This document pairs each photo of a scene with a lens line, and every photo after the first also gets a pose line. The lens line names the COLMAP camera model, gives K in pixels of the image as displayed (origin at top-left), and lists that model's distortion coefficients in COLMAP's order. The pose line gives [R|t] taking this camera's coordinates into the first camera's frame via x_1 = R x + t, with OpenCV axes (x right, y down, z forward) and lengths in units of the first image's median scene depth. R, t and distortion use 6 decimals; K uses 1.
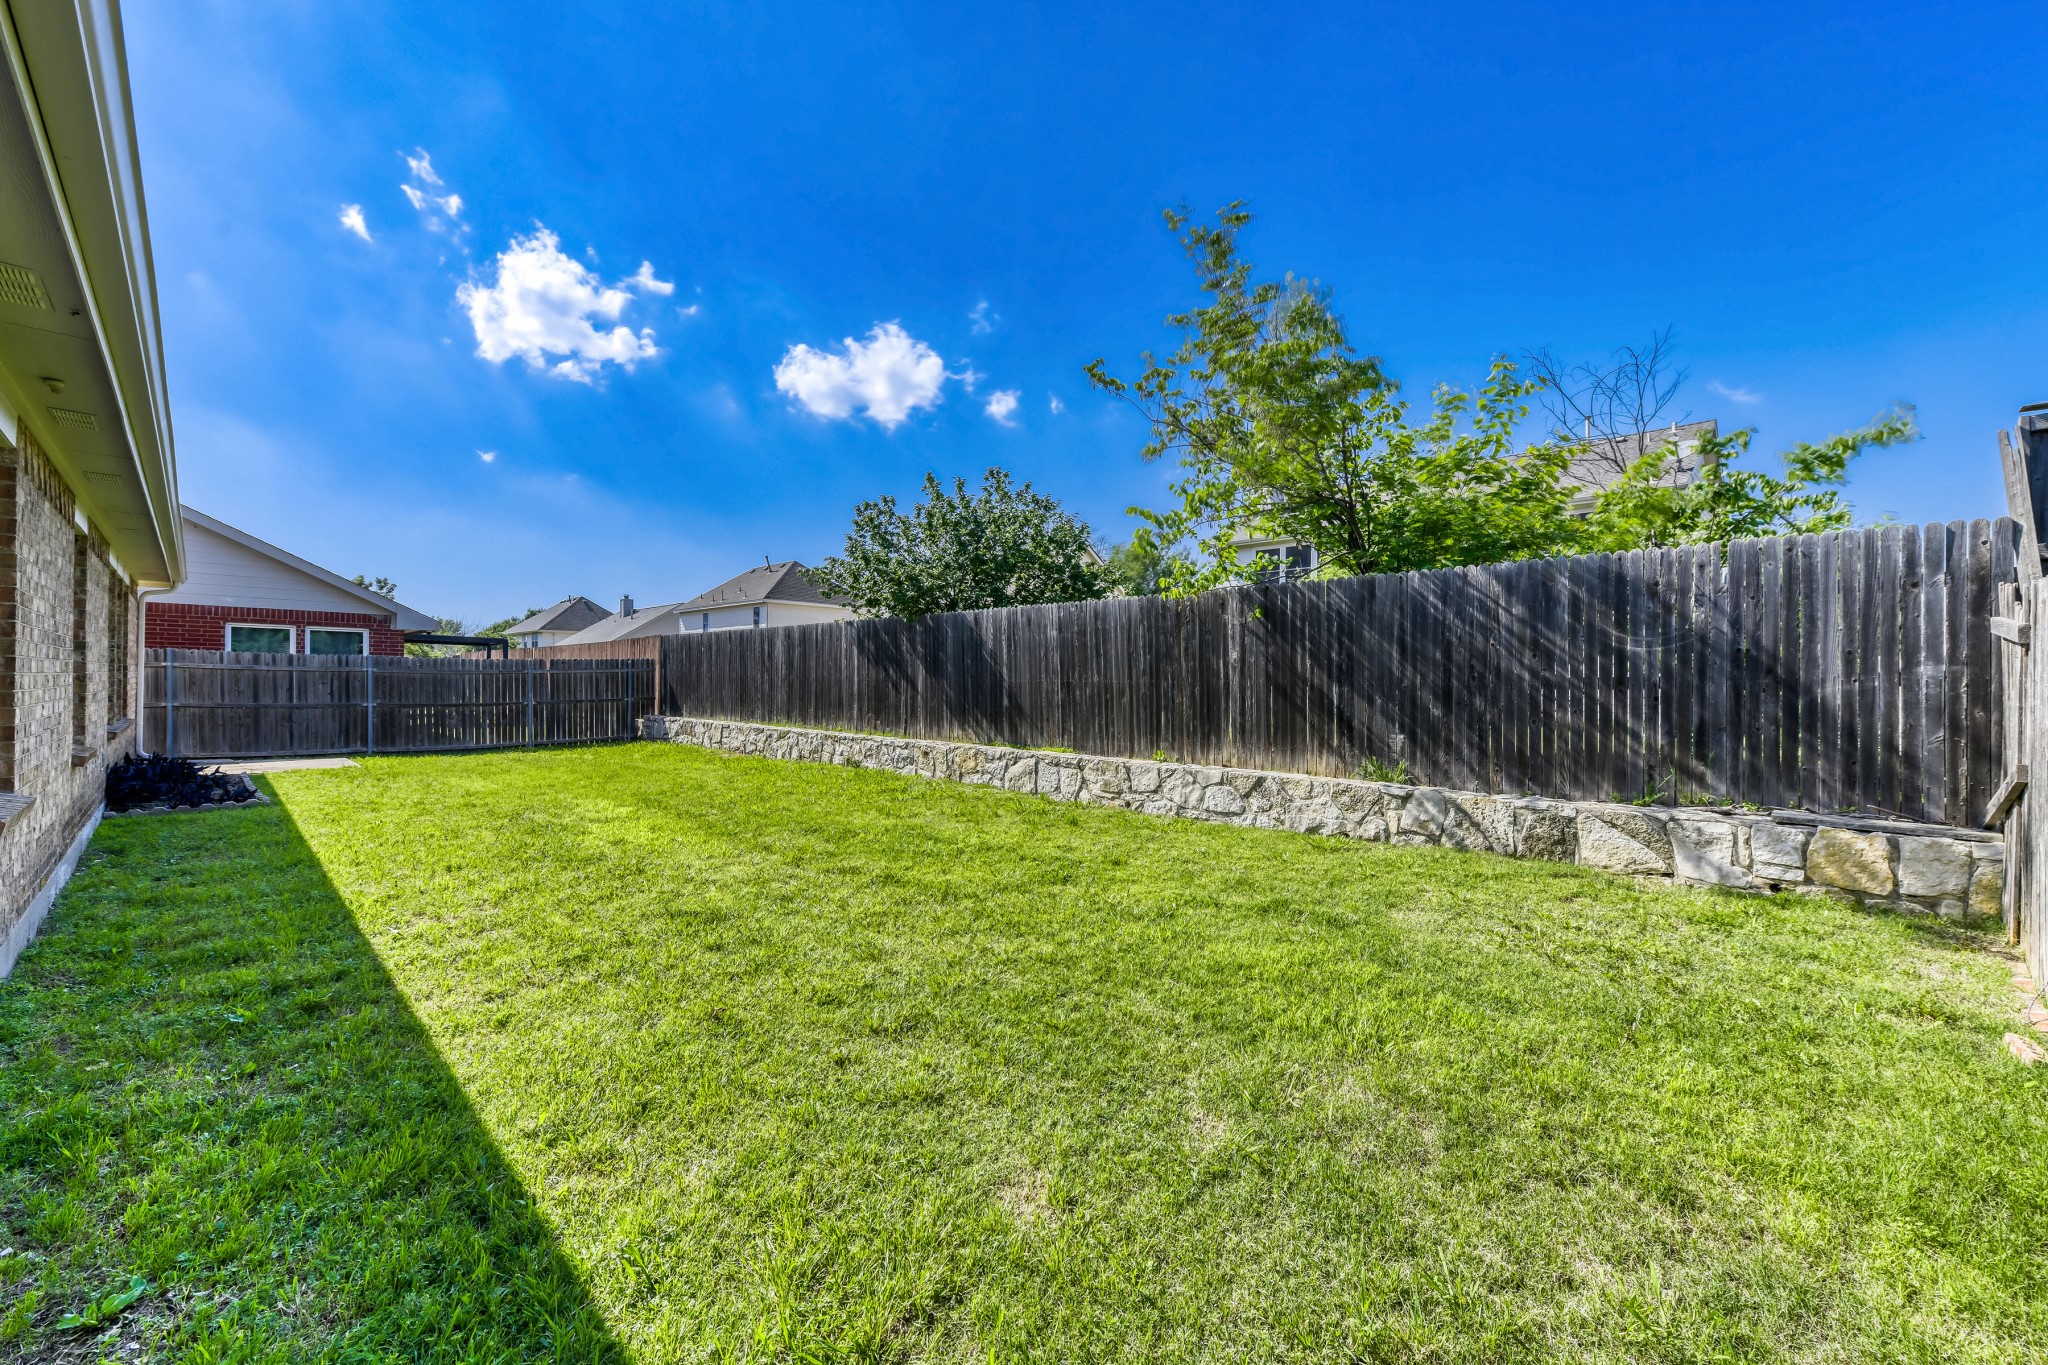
lens RADIAL K [[811.4, 0, 1021.4], [0, 811.4, 691.2], [0, 0, 1]] dist [-0.000530, -0.000757]
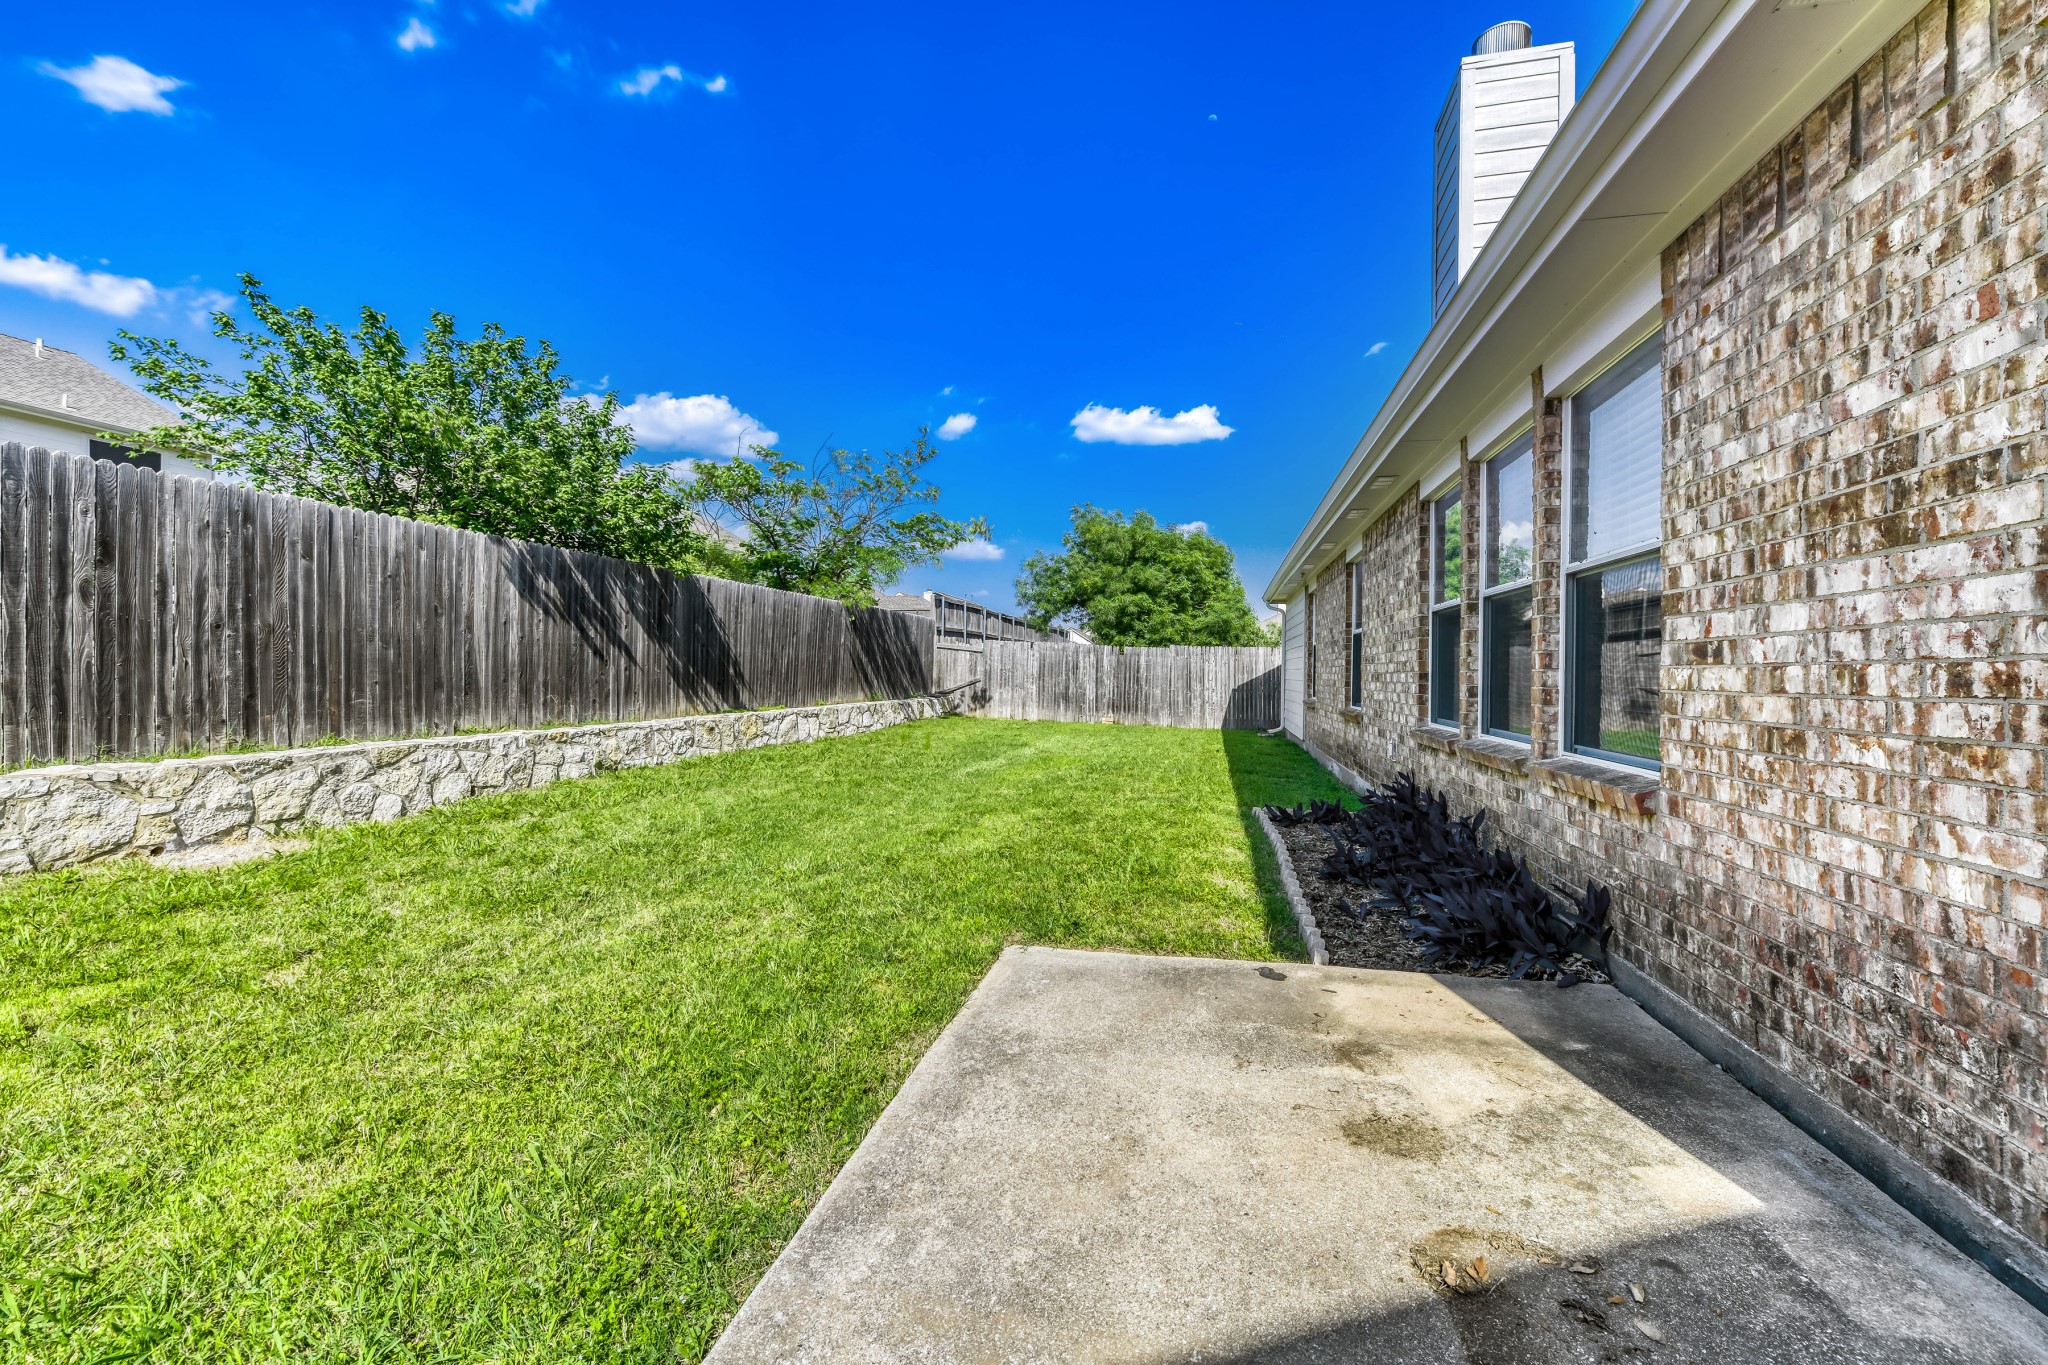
lens RADIAL K [[811.4, 0, 1021.4], [0, 811.4, 691.2], [0, 0, 1]] dist [-0.000530, -0.000757]
pose [[-0.535627, -0.025254, 0.844077, -0.993700], [0.006988, 0.999386, 0.034335, 0.005202], [-0.844426, 0.024289, -0.535122, 1.111093]]
